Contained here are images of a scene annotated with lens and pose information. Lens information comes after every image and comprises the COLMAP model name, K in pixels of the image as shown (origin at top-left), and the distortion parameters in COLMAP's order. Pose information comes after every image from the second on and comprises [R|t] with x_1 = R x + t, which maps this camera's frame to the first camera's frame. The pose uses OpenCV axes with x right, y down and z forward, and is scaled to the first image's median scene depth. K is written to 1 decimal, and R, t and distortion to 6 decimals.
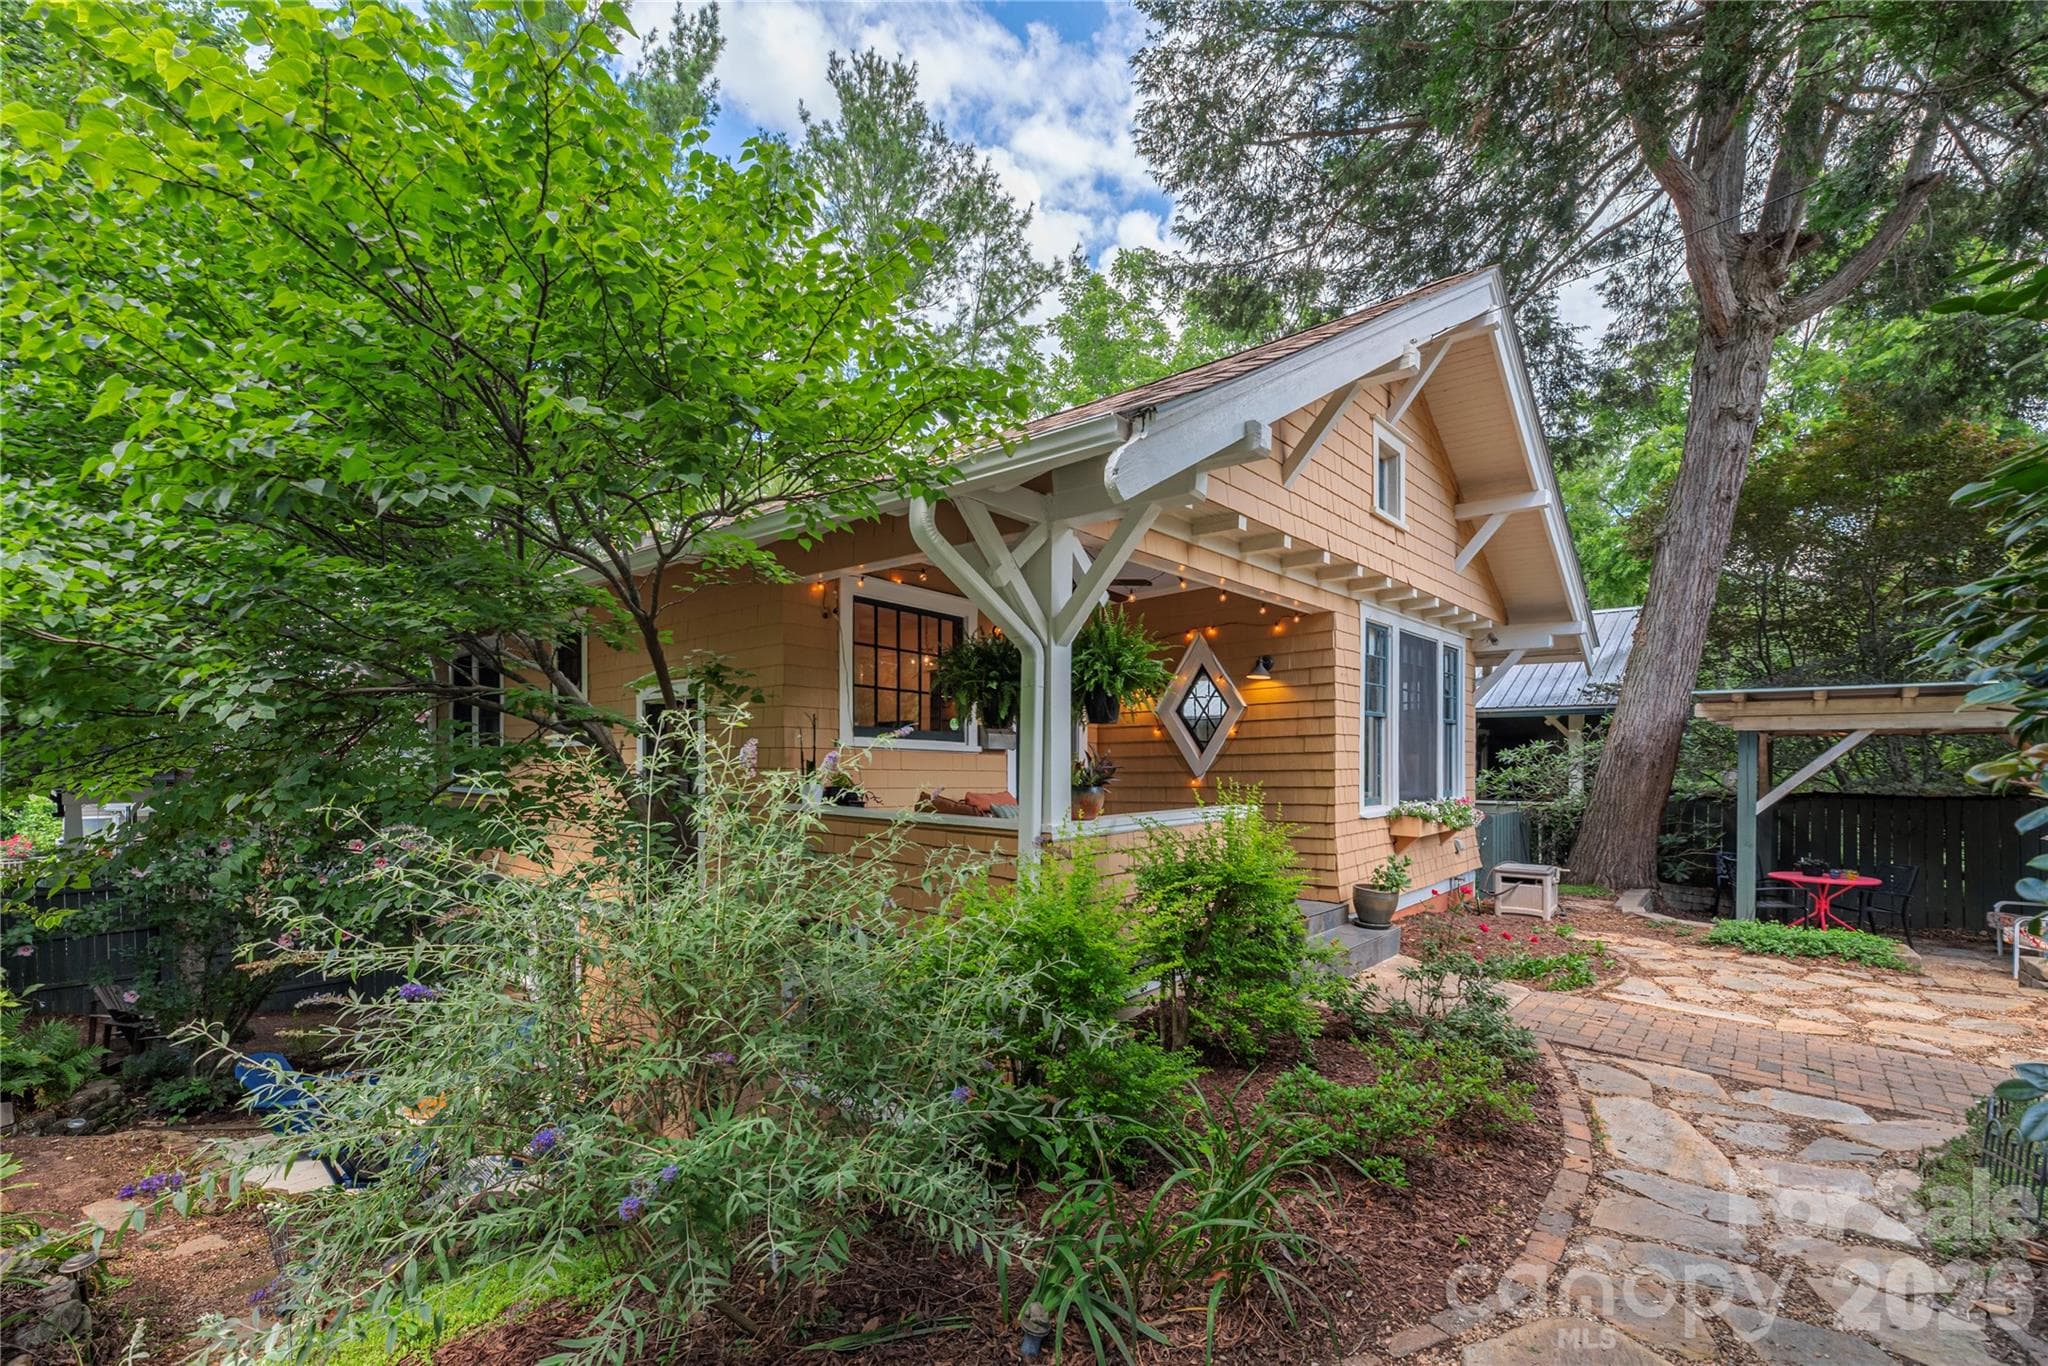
lens RADIAL K [[838.0, 0, 952.5], [0, 838.0, 754.9], [0, 0, 1]] dist [0.000589, -0.000190]
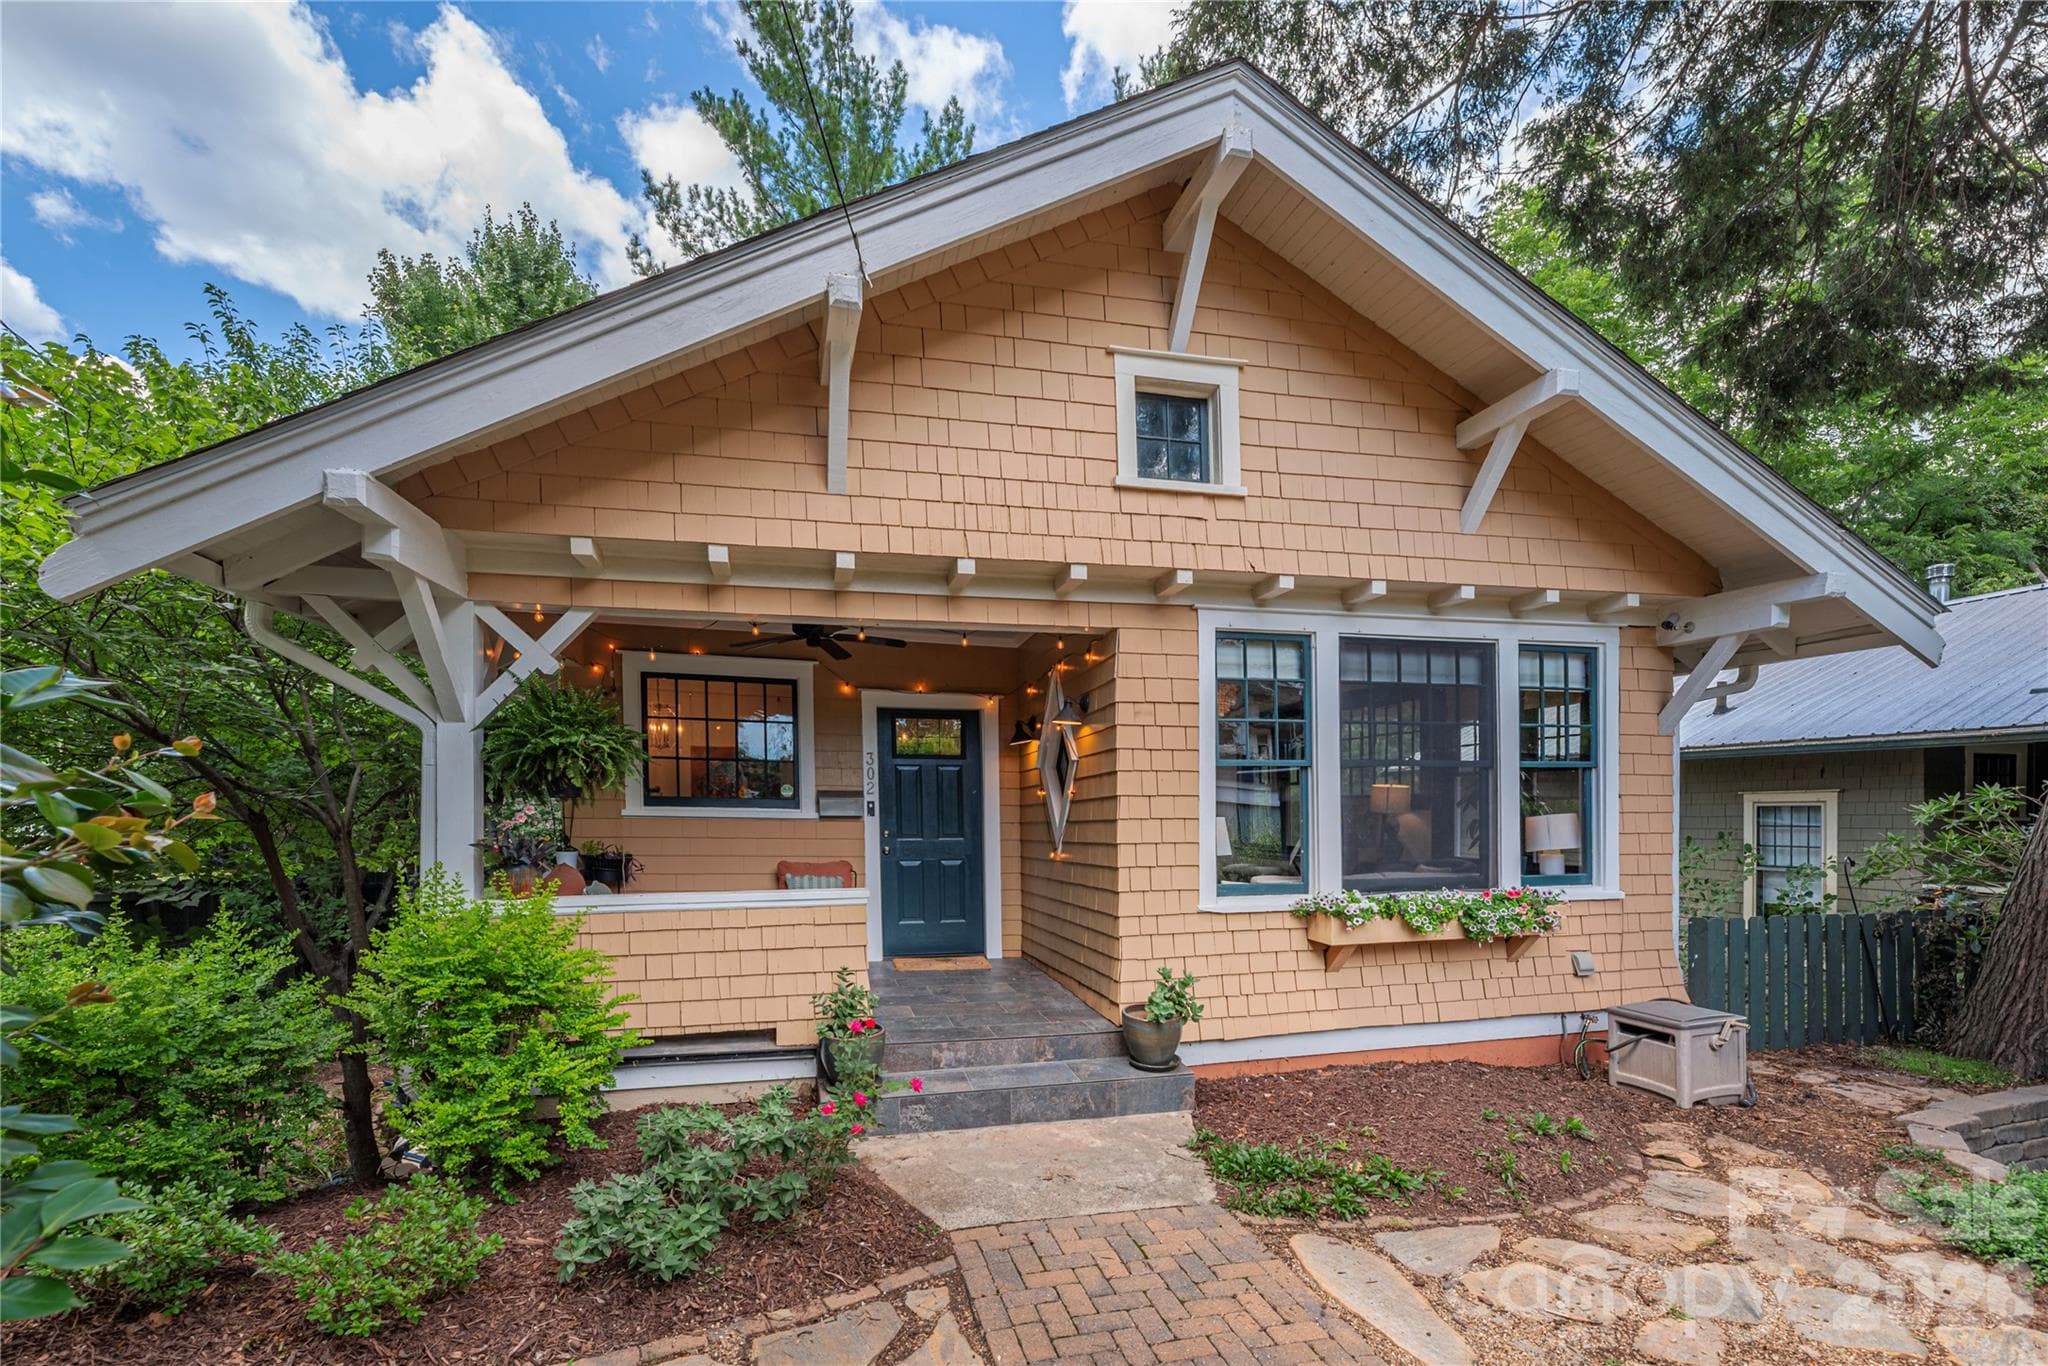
lens RADIAL K [[838.0, 0, 1014.9], [0, 838.0, 816.0], [0, 0, 1]] dist [0.000589, -0.000190]
pose [[0.846438, -0.001780, -0.532484, 0.807190], [0.008646, 0.999909, 0.010401, -0.016120], [0.532416, -0.013408, 0.846376, 0.346949]]
